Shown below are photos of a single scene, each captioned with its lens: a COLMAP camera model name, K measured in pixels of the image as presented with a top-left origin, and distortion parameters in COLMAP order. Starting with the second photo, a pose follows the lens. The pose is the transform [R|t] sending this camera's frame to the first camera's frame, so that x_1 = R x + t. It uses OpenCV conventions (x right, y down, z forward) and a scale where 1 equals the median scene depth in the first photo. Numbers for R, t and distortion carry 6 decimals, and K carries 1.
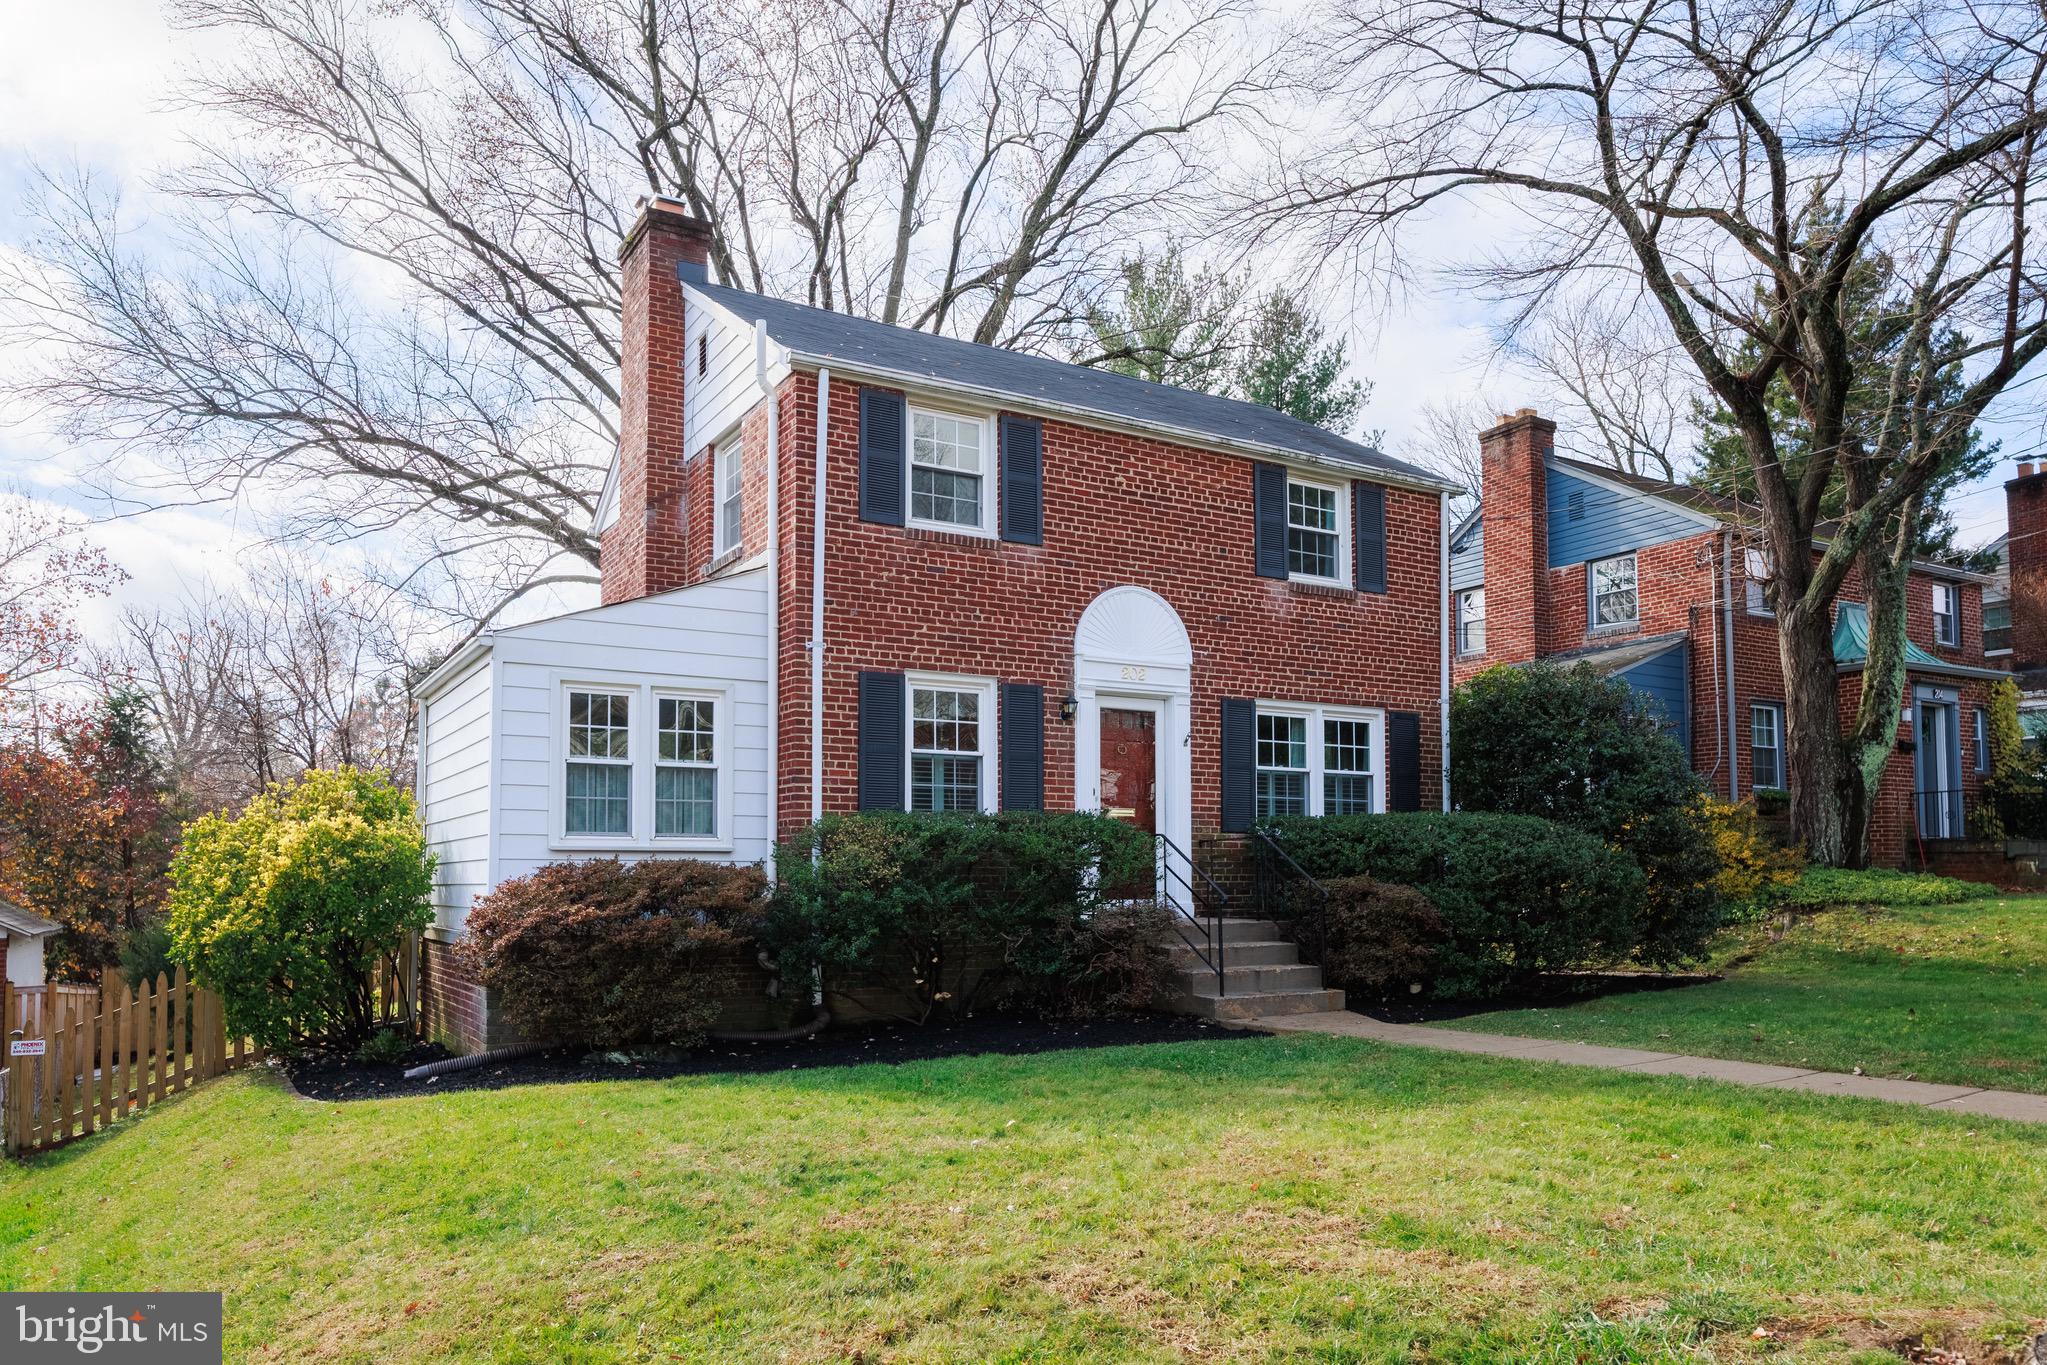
lens RADIAL K [[1431.2, 0, 1027.9], [0, 1431.2, 685.1], [0, 0, 1]] dist [-0.004817, 0.004886]
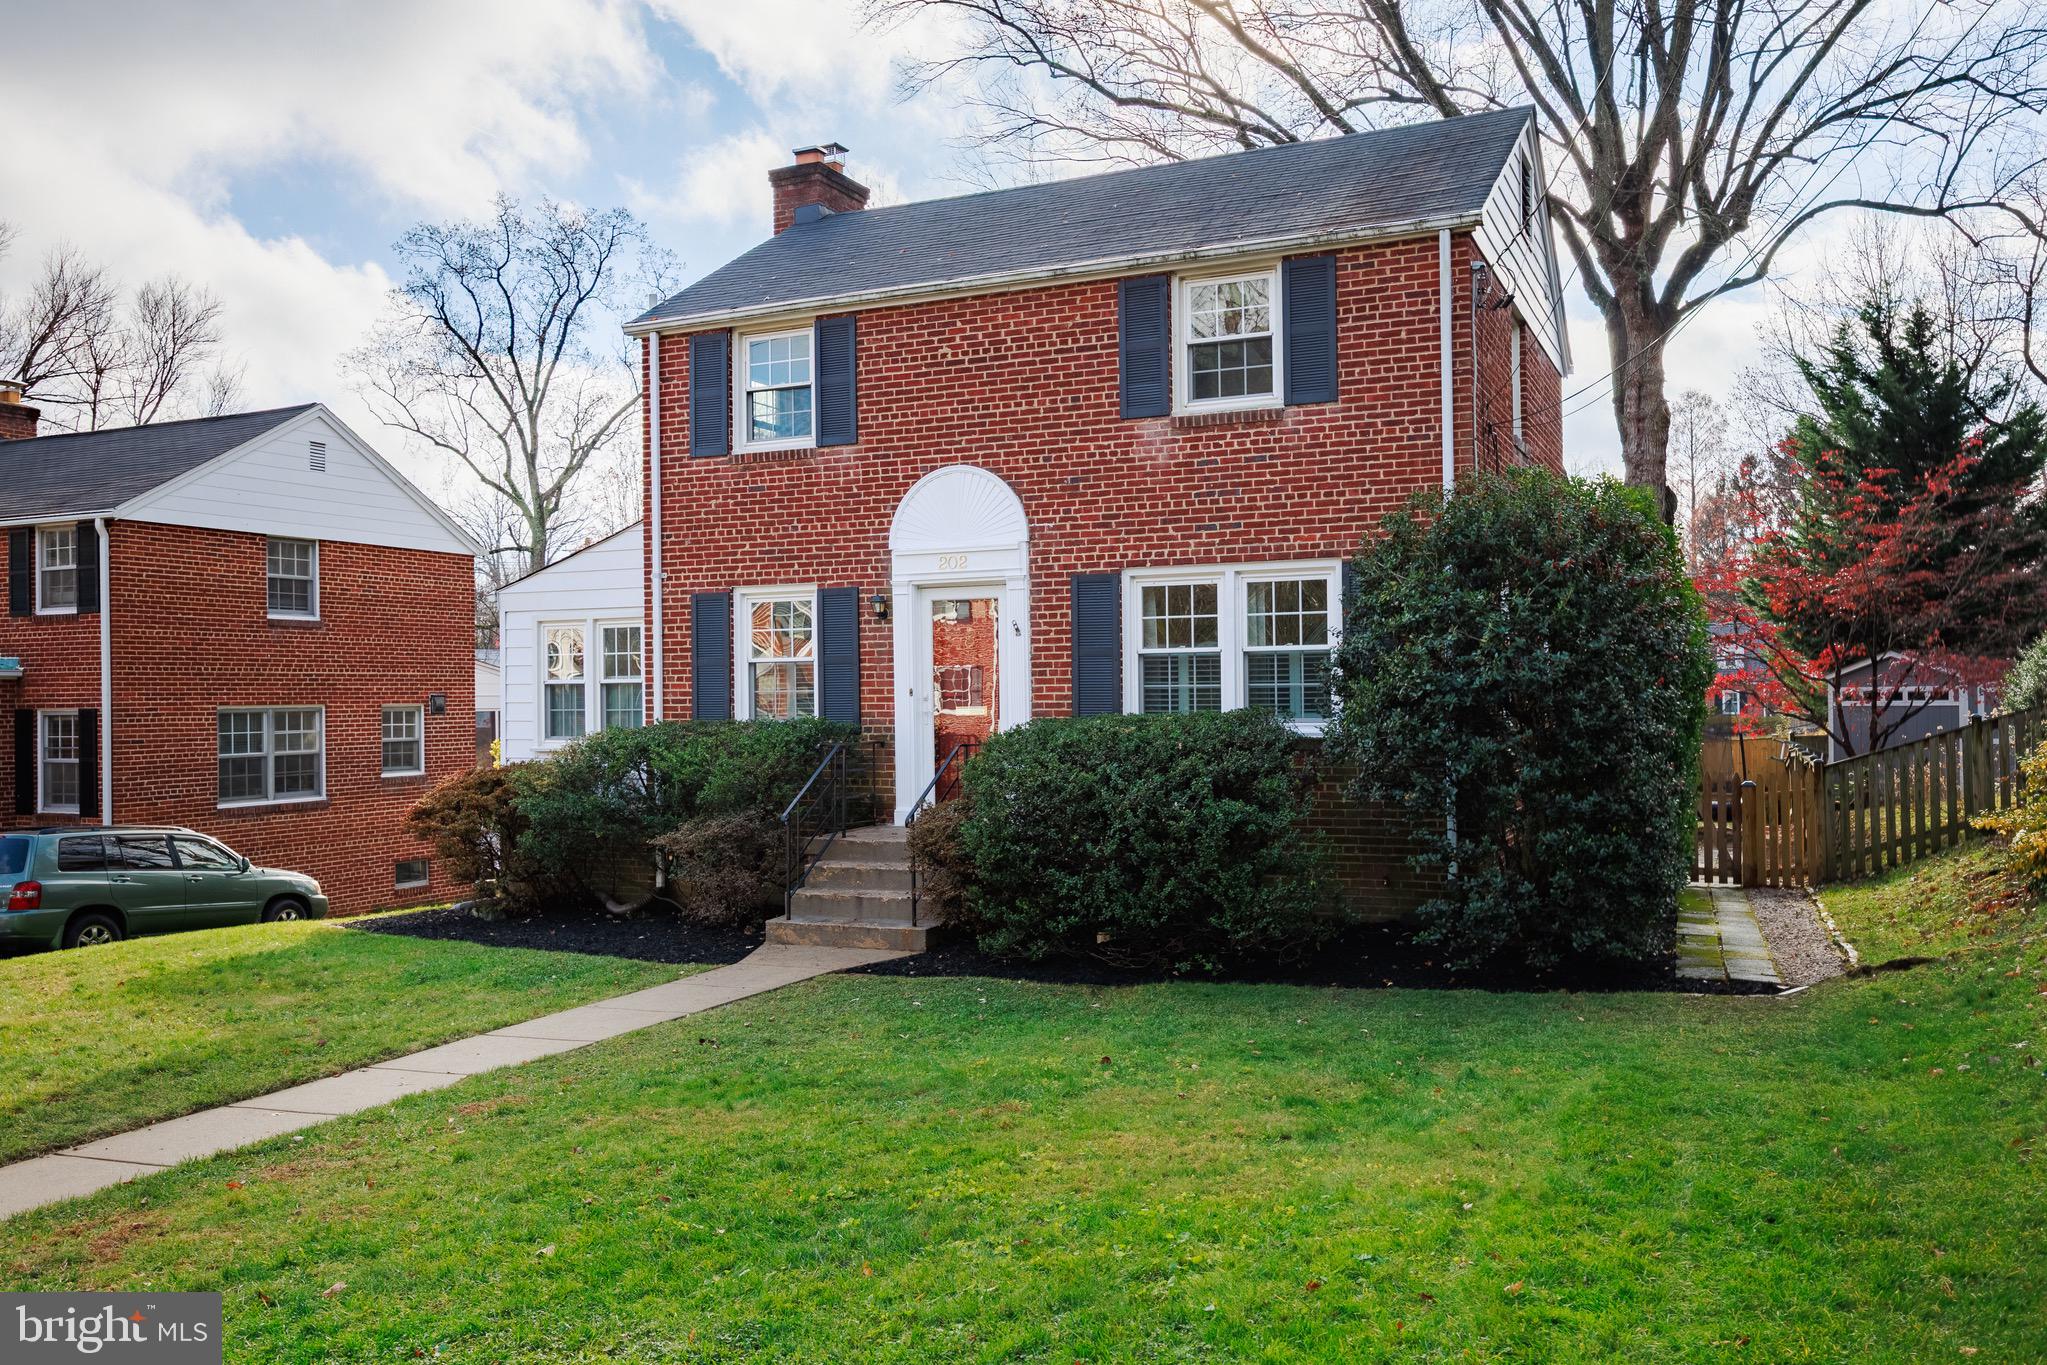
lens RADIAL K [[1631.0, 0, 1030.9], [0, 1631.0, 680.0], [0, 0, 1]] dist [0.012223, 0.001477]
pose [[0.558843, -0.048488, -0.827855, 0.998478], [0.095696, 0.995391, 0.006299, 0.068525], [0.823734, -0.082742, 0.560907, 0.462493]]
